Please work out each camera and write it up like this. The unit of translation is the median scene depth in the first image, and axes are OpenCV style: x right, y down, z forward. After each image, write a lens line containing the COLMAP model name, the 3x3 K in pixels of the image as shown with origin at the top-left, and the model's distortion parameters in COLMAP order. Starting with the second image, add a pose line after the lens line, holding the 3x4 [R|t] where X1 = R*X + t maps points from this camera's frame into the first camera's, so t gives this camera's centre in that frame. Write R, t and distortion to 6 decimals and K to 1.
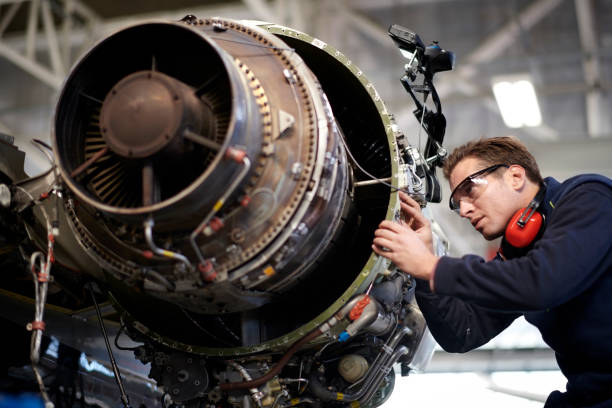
lens RADIAL K [[1016.6, 0, 306.0], [0, 1016.6, 204.0], [0, 0, 1]] dist [-0.163067, -0.038587]
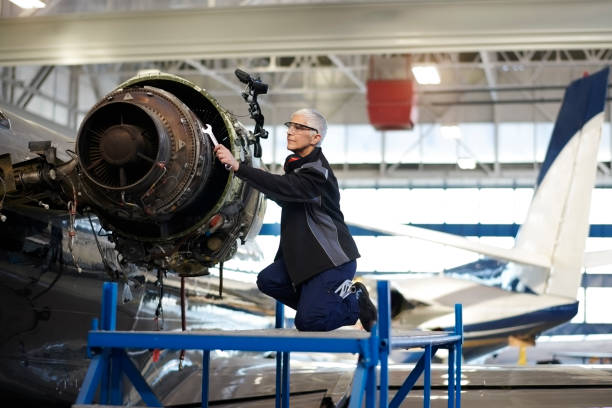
lens RADIAL K [[1073.2, 0, 306.0], [0, 1073.2, 204.0], [0, 0, 1]] dist [-0.156342, -0.036376]
pose [[0.995155, 0.001268, 0.098311, 0.020676], [-0.019962, 0.981696, 0.189404, -0.386464], [-0.096272, -0.190449, 0.976965, -1.304157]]
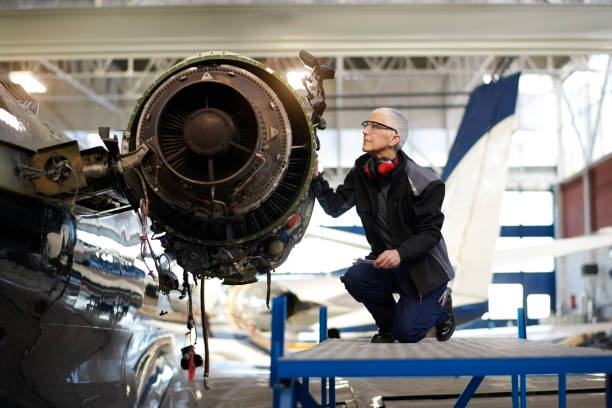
lens RADIAL K [[1016.6, 0, 306.0], [0, 1016.6, 204.0], [0, 0, 1]] dist [-0.163067, -0.038587]
pose [[0.960650, -0.000918, 0.277760, -0.475956], [-0.050786, 0.982557, 0.178894, -0.282965], [-0.273079, -0.185961, 0.943847, -0.835780]]
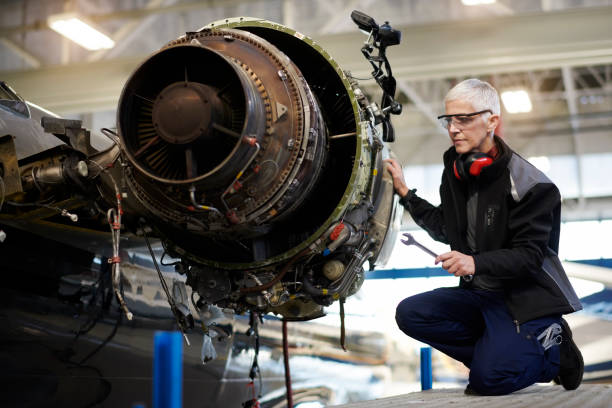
lens RADIAL K [[1016.6, 0, 306.0], [0, 1016.6, 204.0], [0, 0, 1]] dist [-0.163067, -0.038587]
pose [[0.998647, -0.044320, 0.027188, -0.028452], [0.040136, 0.989511, 0.138769, -0.139799], [-0.033054, -0.137490, 0.989952, -0.410838]]
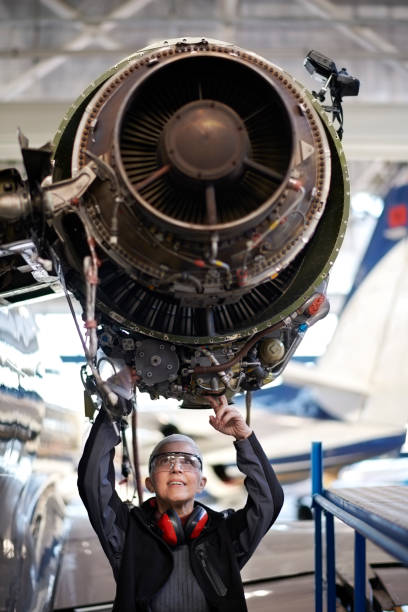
lens RADIAL K [[1016.6, 0, 204.0], [0, 1016.6, 306.0], [0, 0, 1]] dist [-0.163067, -0.038587]
pose [[0.945087, 0.011707, 0.326610, -0.482494], [-0.063565, 0.986858, 0.148562, -0.066959], [-0.320579, -0.161165, 0.933411, -0.069962]]
